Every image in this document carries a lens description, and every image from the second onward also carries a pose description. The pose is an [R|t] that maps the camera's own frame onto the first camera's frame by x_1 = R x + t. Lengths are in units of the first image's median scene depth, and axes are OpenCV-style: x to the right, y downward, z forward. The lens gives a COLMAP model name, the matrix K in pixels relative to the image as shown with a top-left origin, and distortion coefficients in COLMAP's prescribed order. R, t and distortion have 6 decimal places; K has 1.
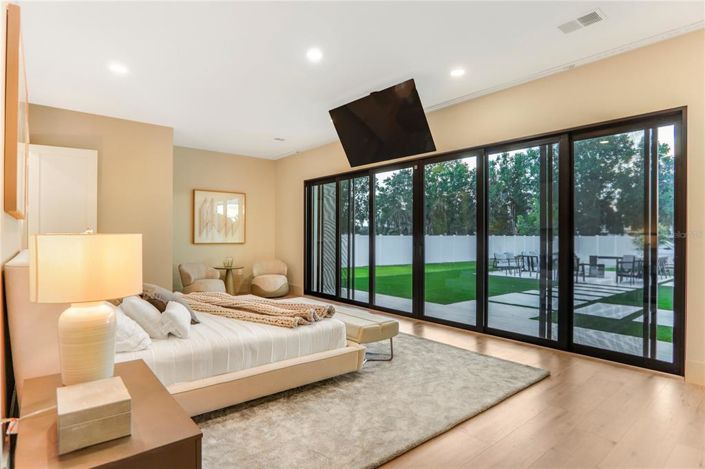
lens RADIAL K [[385.2, 0, 349.8], [0, 385.2, 232.8], [0, 0, 1]] dist [-0.005965, 0.007352]
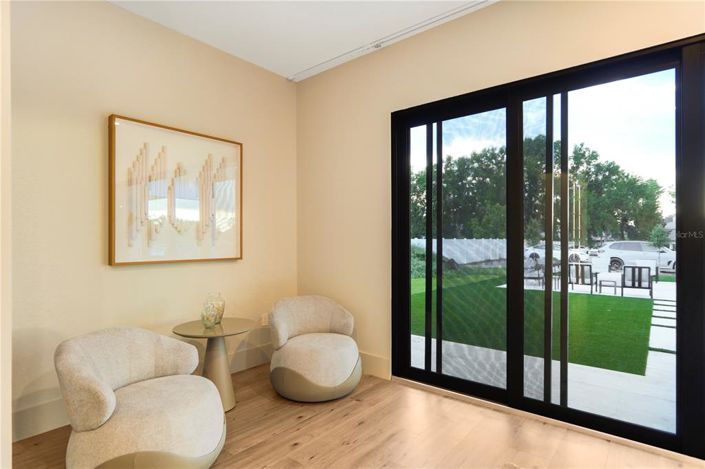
lens RADIAL K [[385.2, 0, 356.4], [0, 385.2, 239.7], [0, 0, 1]] dist [-0.005965, 0.007352]
pose [[0.982823, -0.006081, 0.184452, -0.238338], [0.004295, 0.999940, 0.010081, 0.001049], [-0.184503, -0.009115, 0.982790, 0.582187]]
